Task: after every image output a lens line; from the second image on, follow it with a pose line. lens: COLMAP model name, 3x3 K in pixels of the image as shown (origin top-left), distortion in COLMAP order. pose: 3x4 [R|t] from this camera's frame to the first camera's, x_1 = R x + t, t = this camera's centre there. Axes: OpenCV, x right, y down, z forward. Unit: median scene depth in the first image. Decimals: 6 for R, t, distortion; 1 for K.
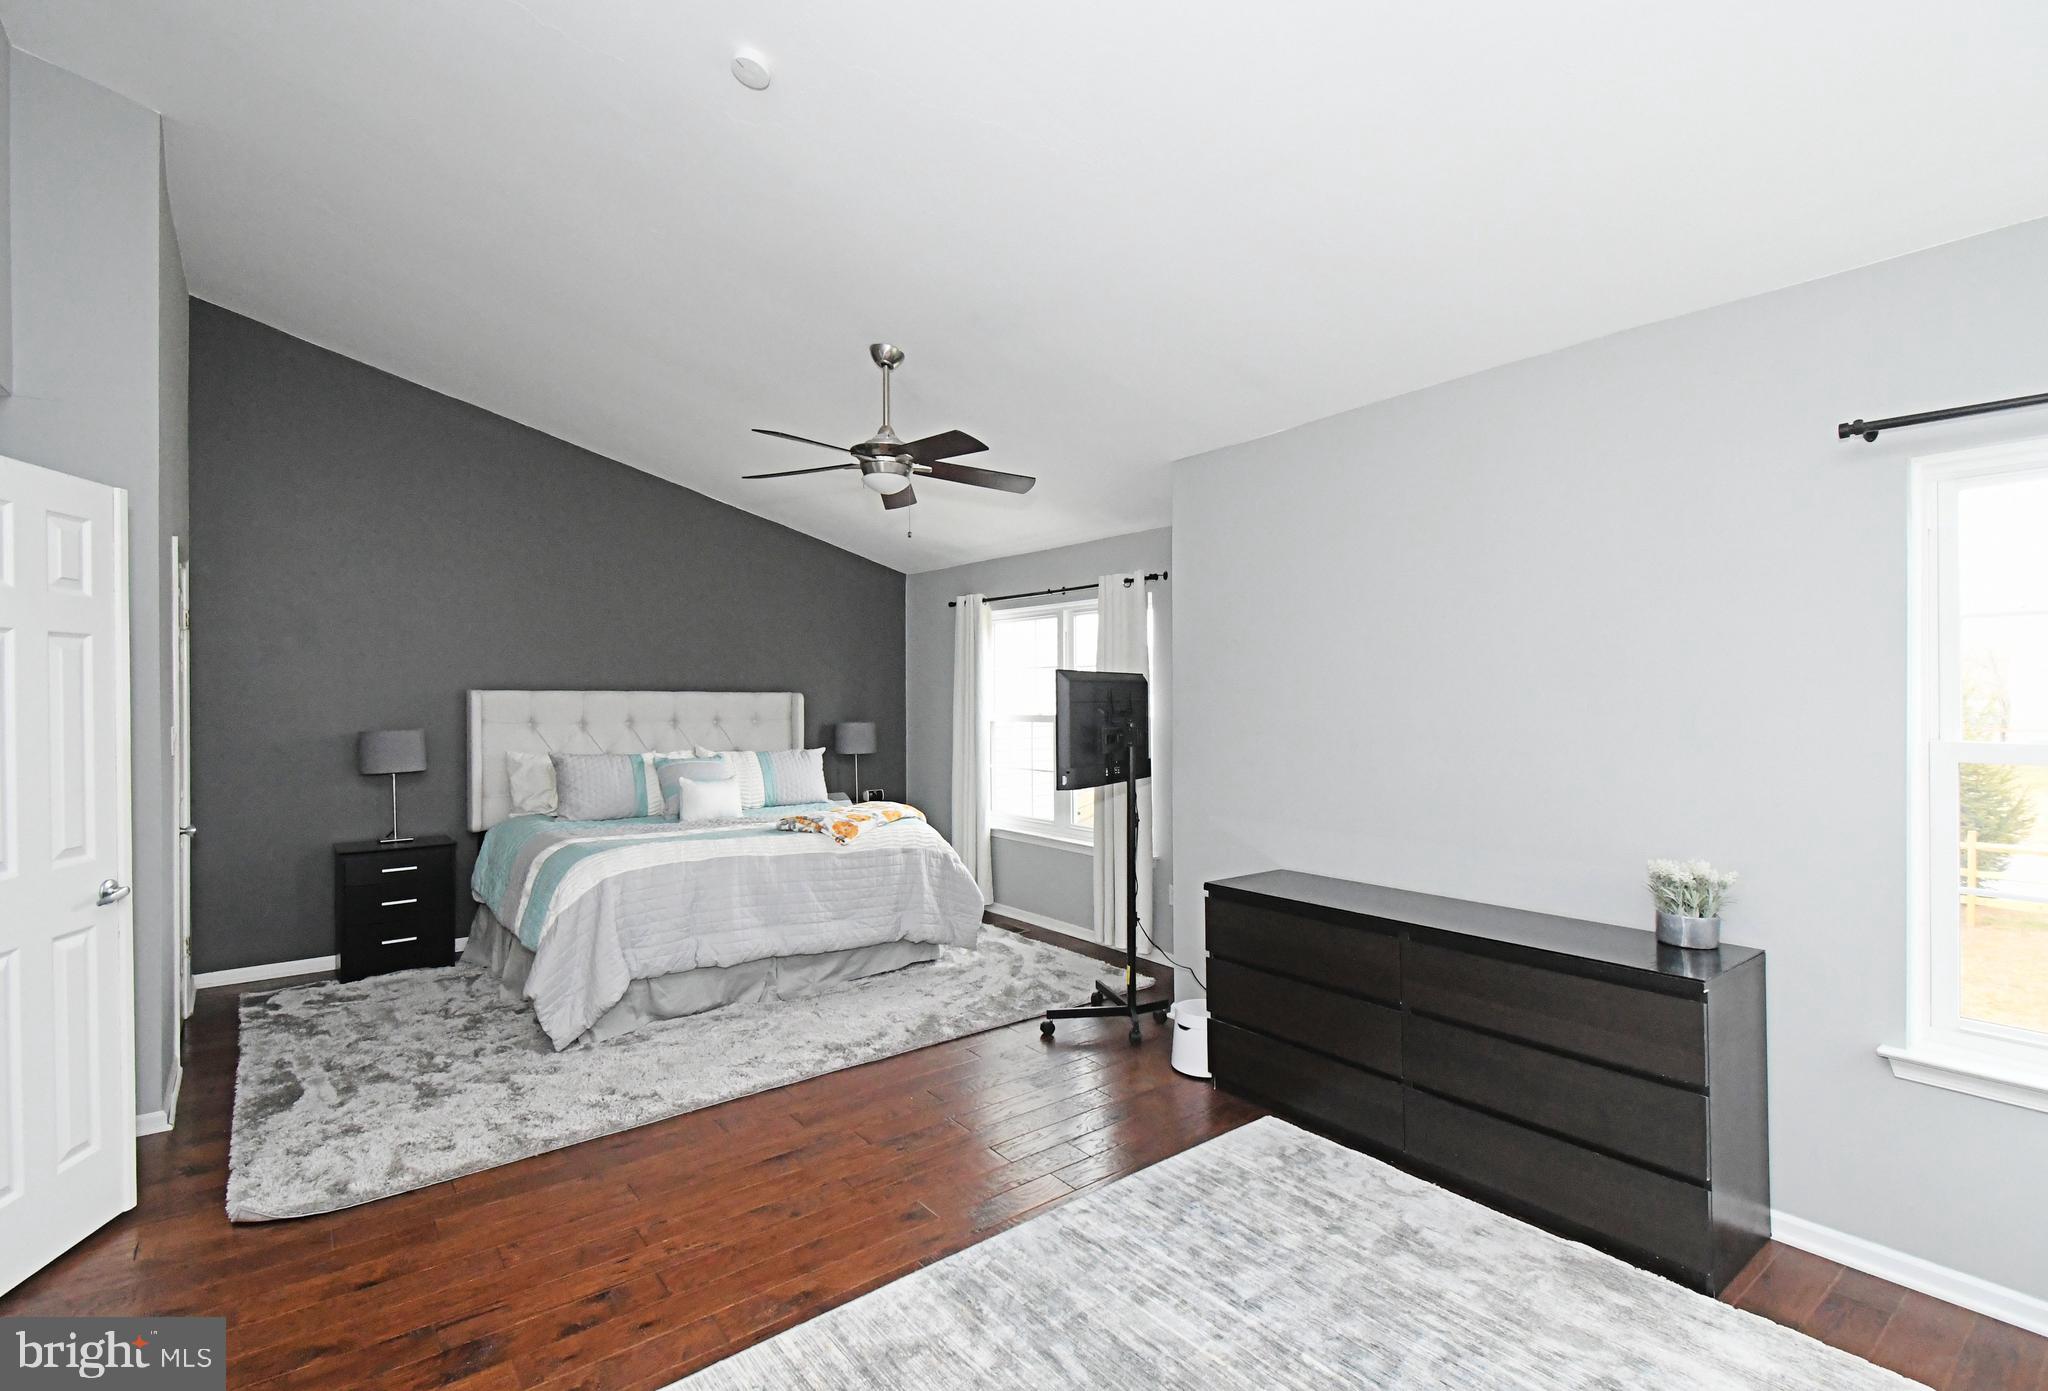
lens RADIAL K [[928.3, 0, 1021.3], [0, 928.3, 701.1], [0, 0, 1]] dist [0.003822, -0.003243]
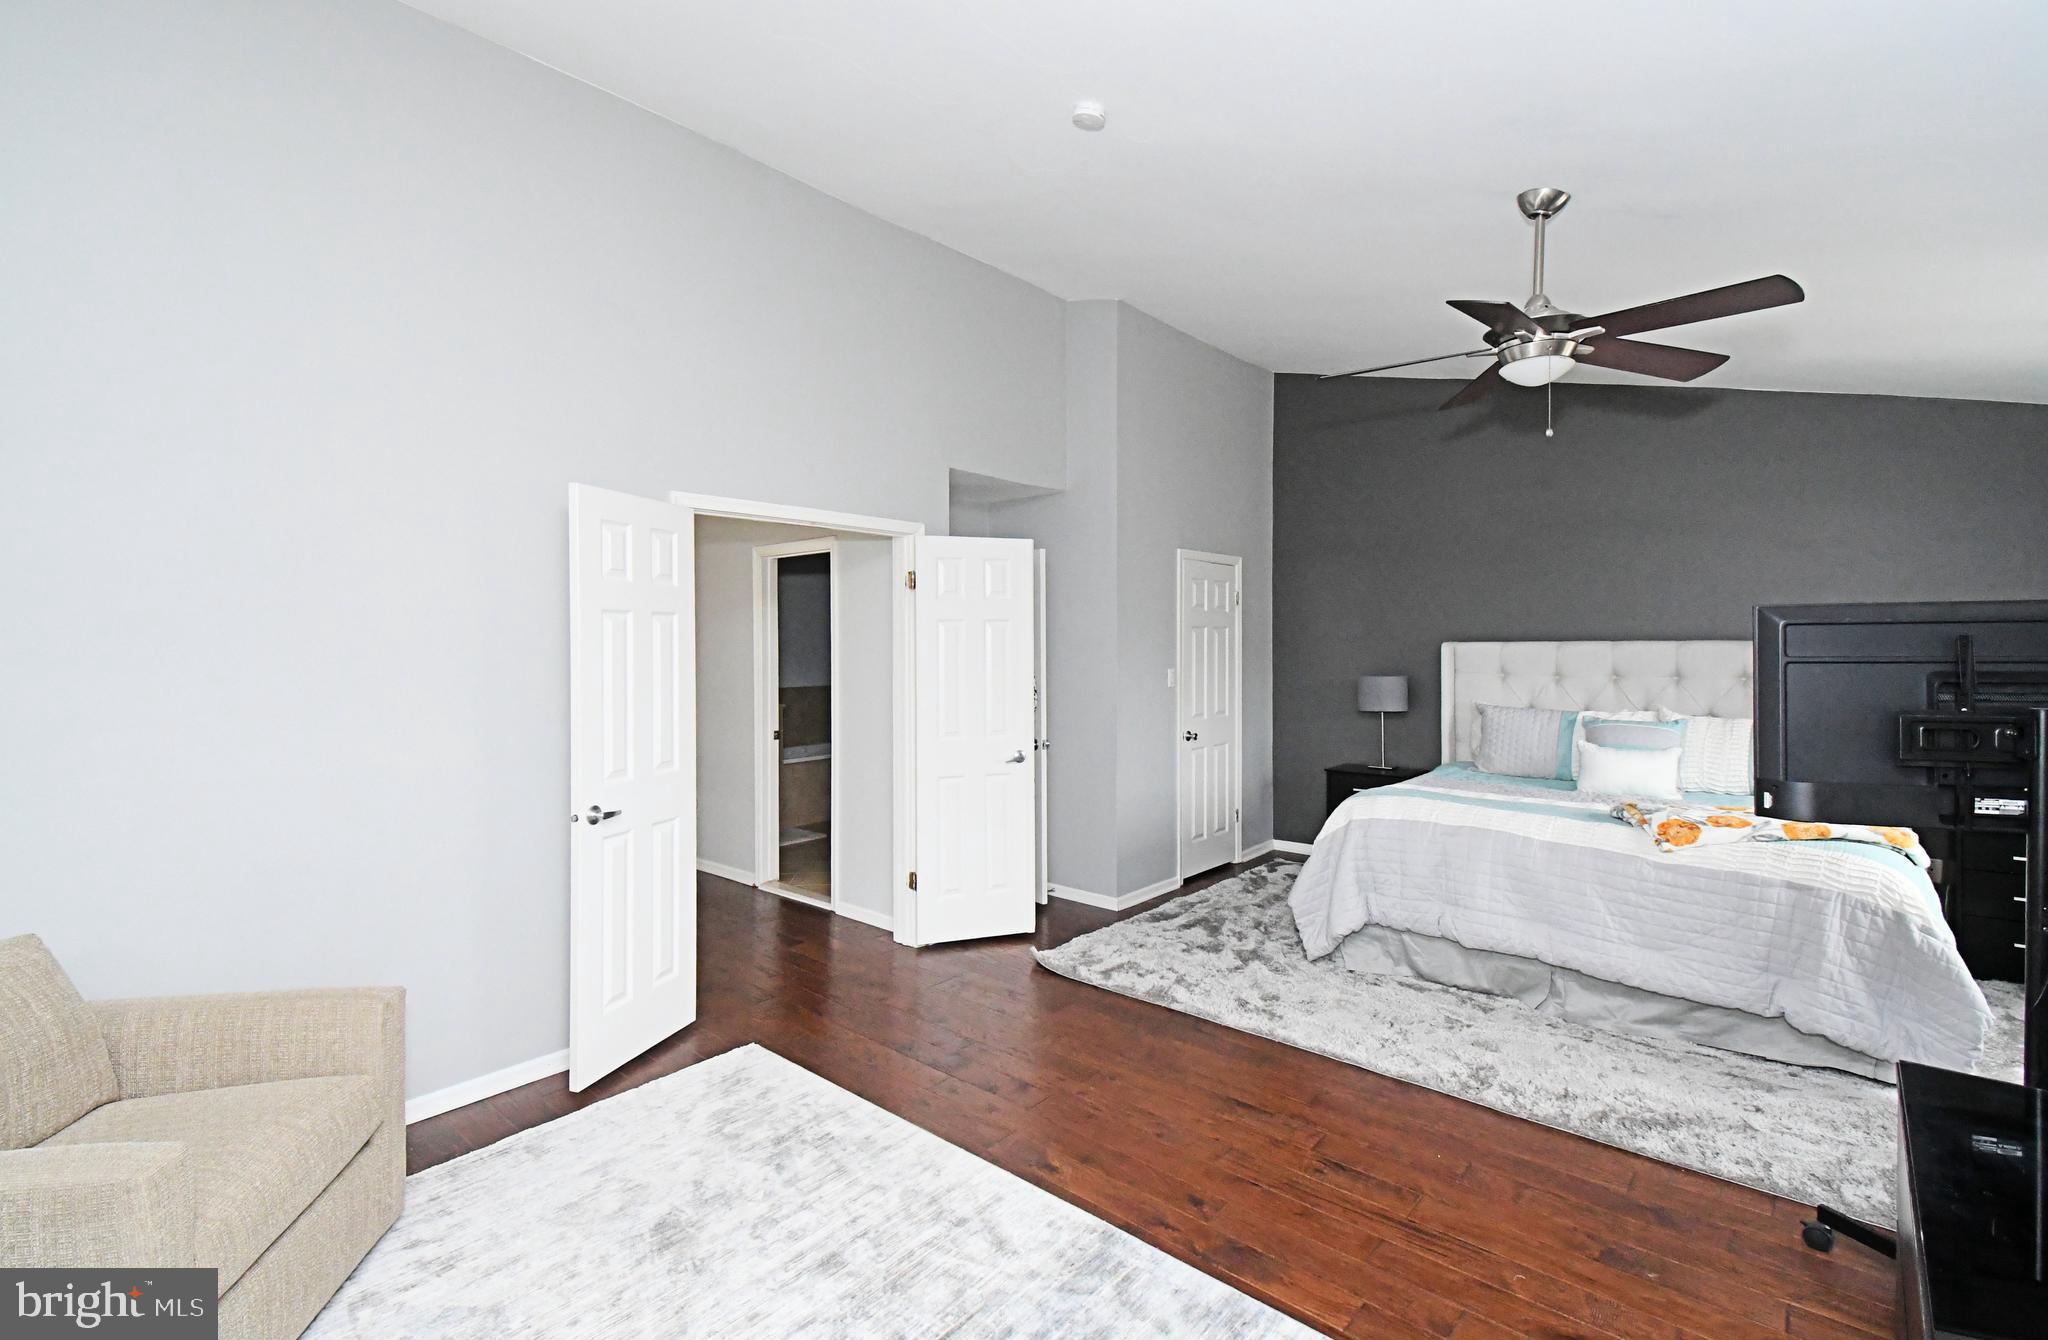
lens RADIAL K [[897.0, 0, 1024.0], [0, 897.0, 656.0], [0, 0, 1]] dist [-0.000466, -0.000508]
pose [[0.159604, 0.010100, -0.987129, 0.462914], [0.001035, 0.999945, 0.010399, -0.008594], [0.987181, -0.002681, 0.159585, 0.418315]]
